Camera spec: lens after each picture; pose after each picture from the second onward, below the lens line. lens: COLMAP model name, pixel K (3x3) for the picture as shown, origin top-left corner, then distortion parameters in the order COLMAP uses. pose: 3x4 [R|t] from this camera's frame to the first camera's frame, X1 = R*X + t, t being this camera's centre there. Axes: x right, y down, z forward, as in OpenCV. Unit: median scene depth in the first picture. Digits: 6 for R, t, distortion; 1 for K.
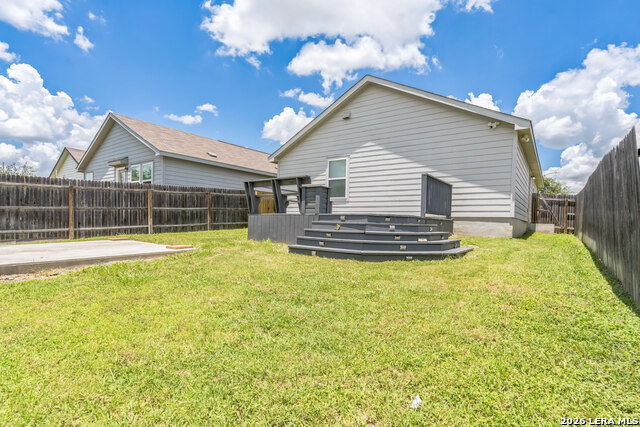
lens RADIAL K [[309.2, 0, 319.8], [0, 309.2, 218.8], [0, 0, 1]] dist [-0.003674, -0.000437]
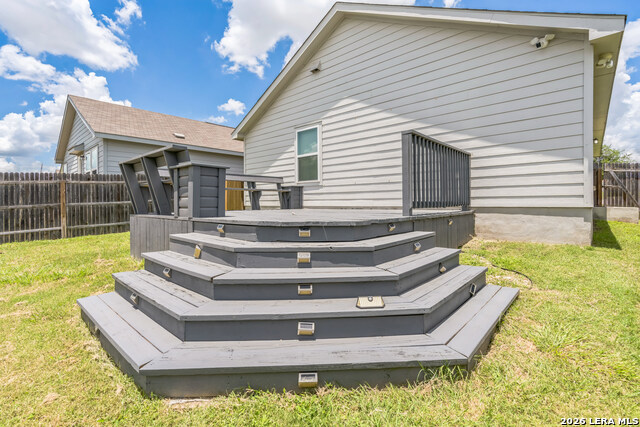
lens RADIAL K [[293.3, 0, 318.5], [0, 293.3, 195.7], [0, 0, 1]] dist [0.002194, 0.001040]
pose [[0.994143, -0.034924, -0.102274, 0.166546], [0.033609, 0.999329, -0.014549, -0.025675], [0.102714, 0.011027, 0.994650, 0.352477]]
